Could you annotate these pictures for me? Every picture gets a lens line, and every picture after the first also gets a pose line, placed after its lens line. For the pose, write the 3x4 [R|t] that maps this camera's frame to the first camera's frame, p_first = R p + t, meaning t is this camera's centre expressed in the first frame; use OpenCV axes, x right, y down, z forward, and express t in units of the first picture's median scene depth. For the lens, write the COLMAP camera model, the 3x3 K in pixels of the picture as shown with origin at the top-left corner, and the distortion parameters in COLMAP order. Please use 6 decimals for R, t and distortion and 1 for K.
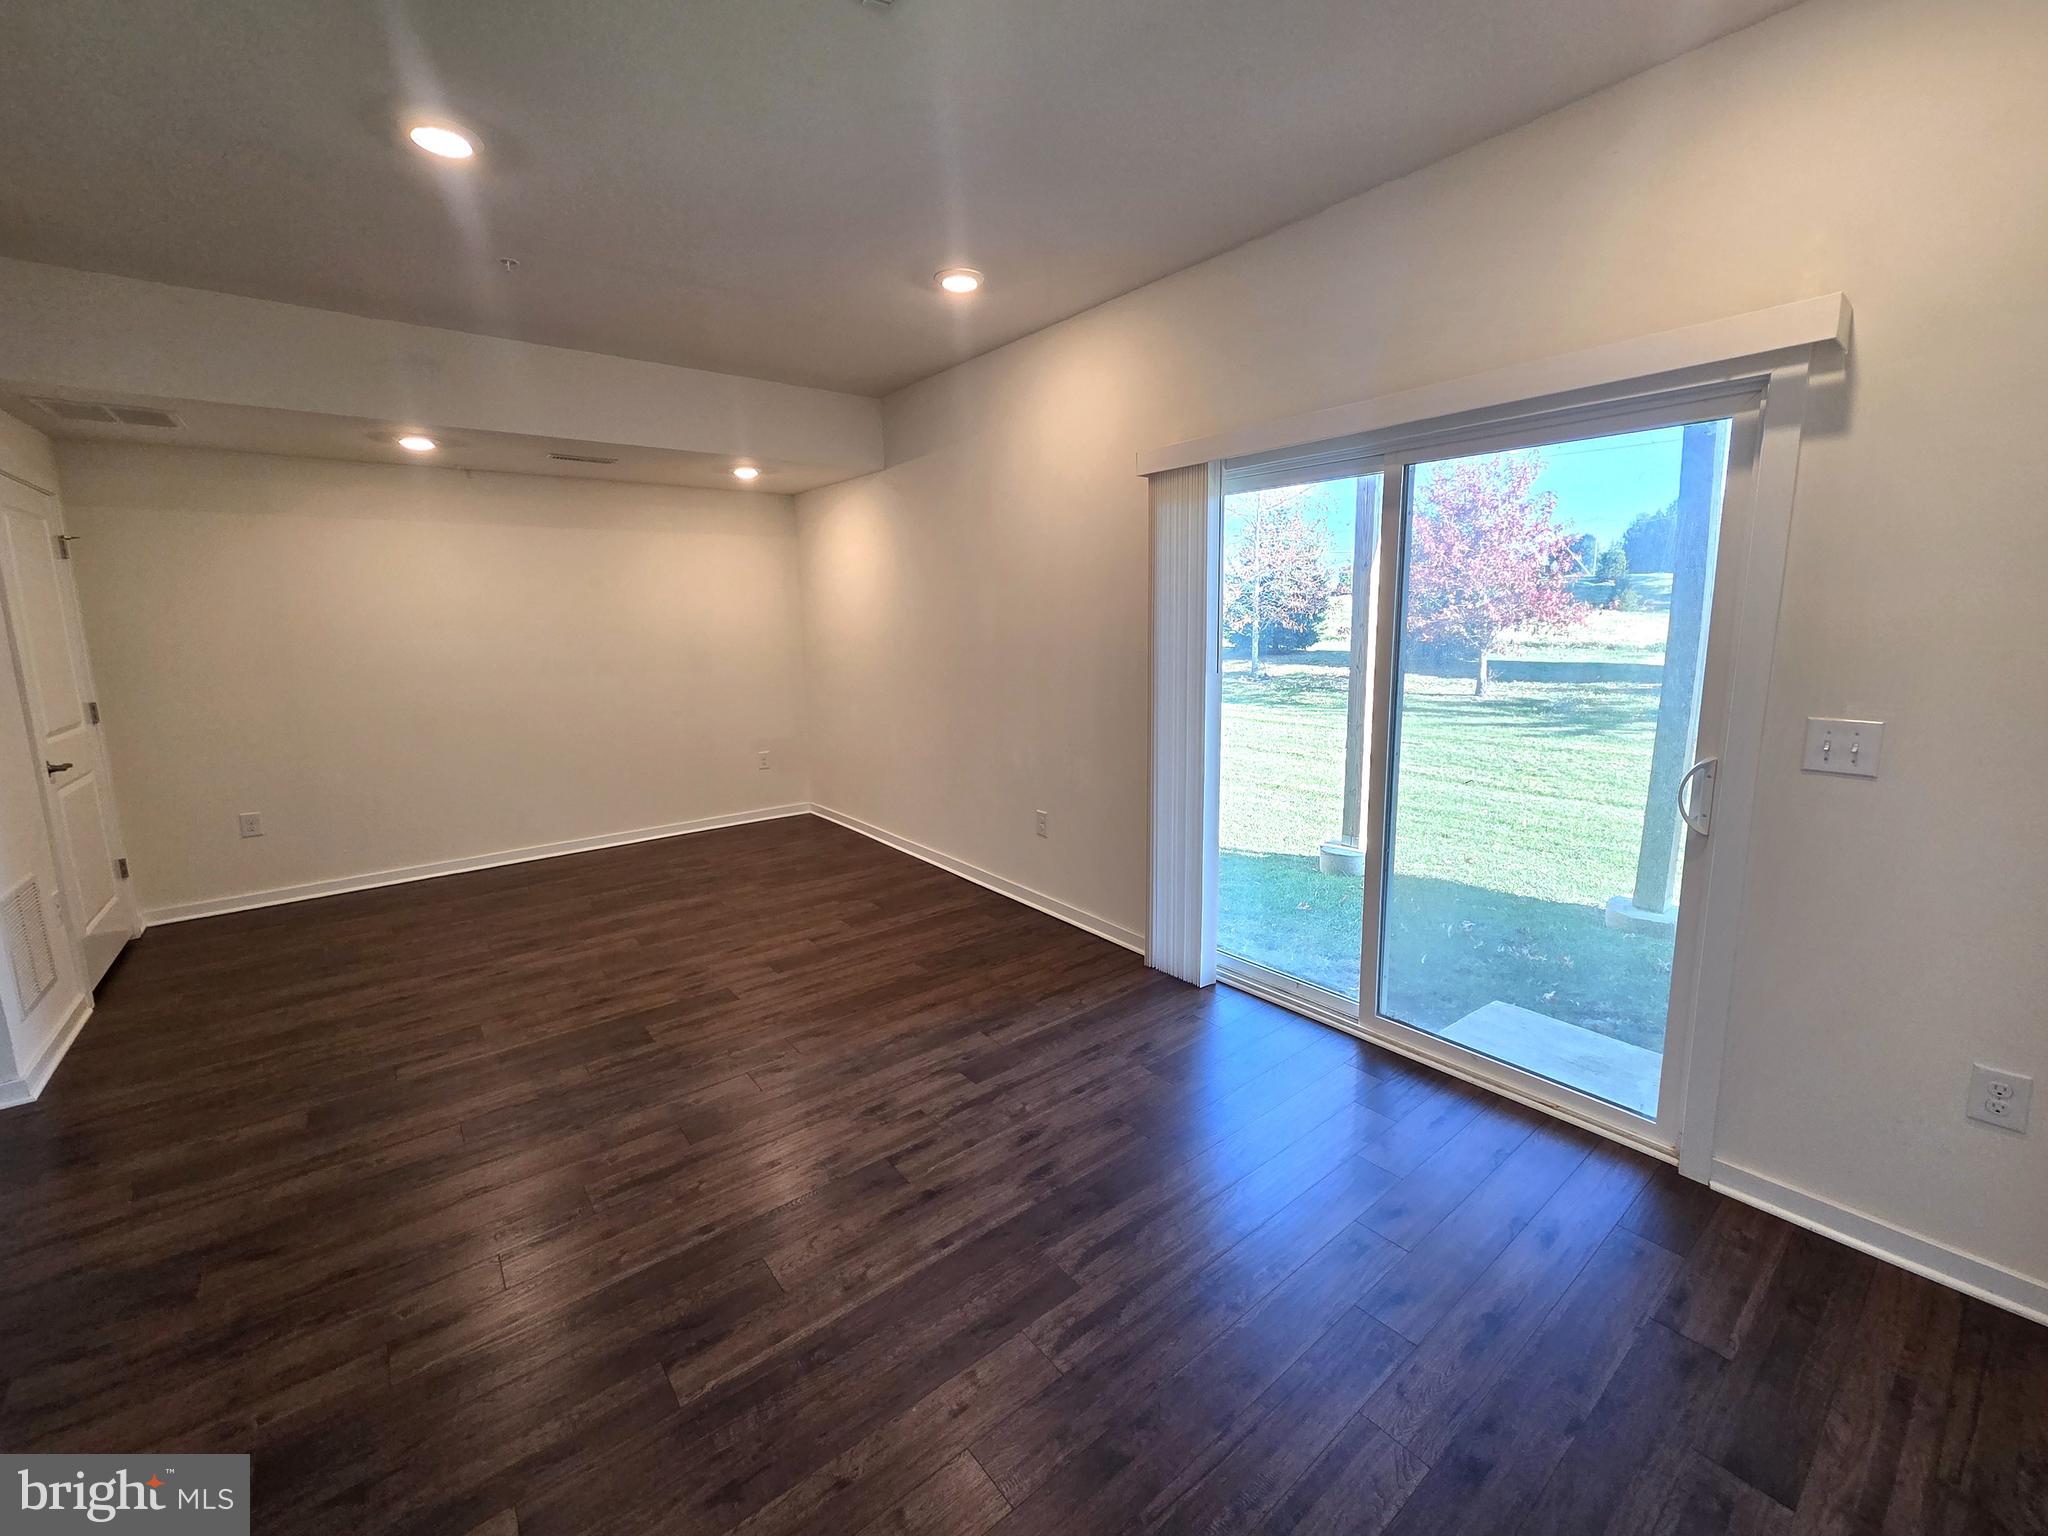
lens RADIAL K [[840.3, 0, 1026.1], [0, 840.3, 754.8], [0, 0, 1]] dist [0.004058, -0.000067]
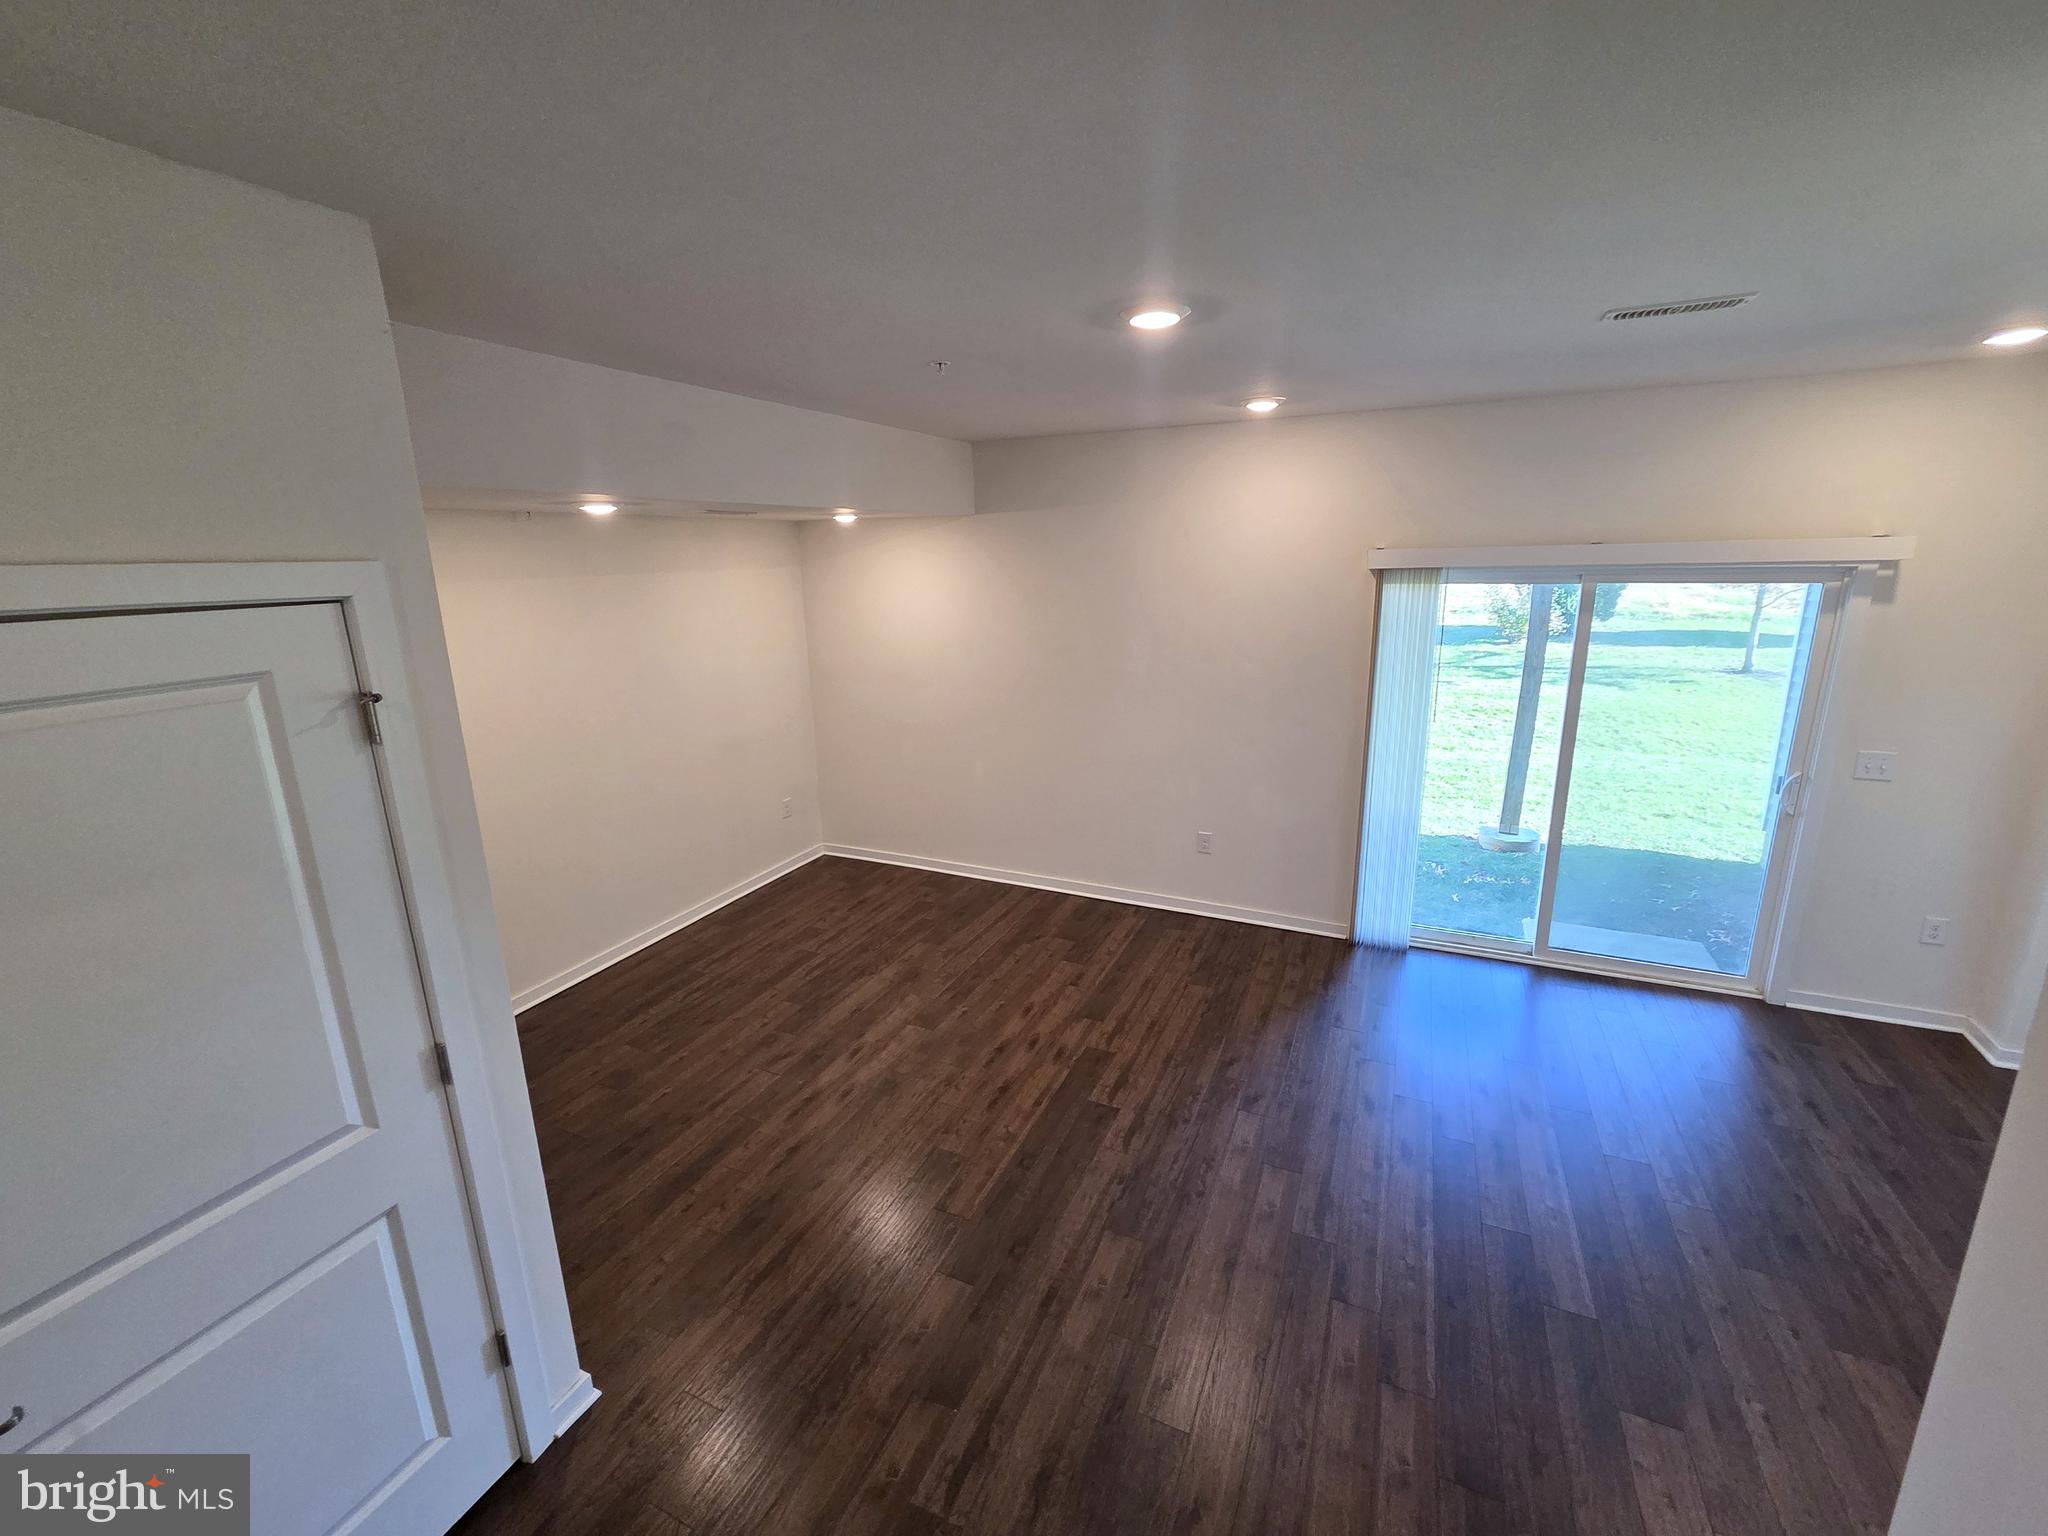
lens RADIAL K [[840.3, 0, 1025.9], [0, 840.3, 766.9], [0, 0, 1]] dist [0.004058, -0.000067]
pose [[0.891434, -0.116443, 0.437935, -0.804604], [0.083223, 0.992052, 0.094373, -0.176871], [-0.445443, -0.047681, 0.894040, 0.079084]]
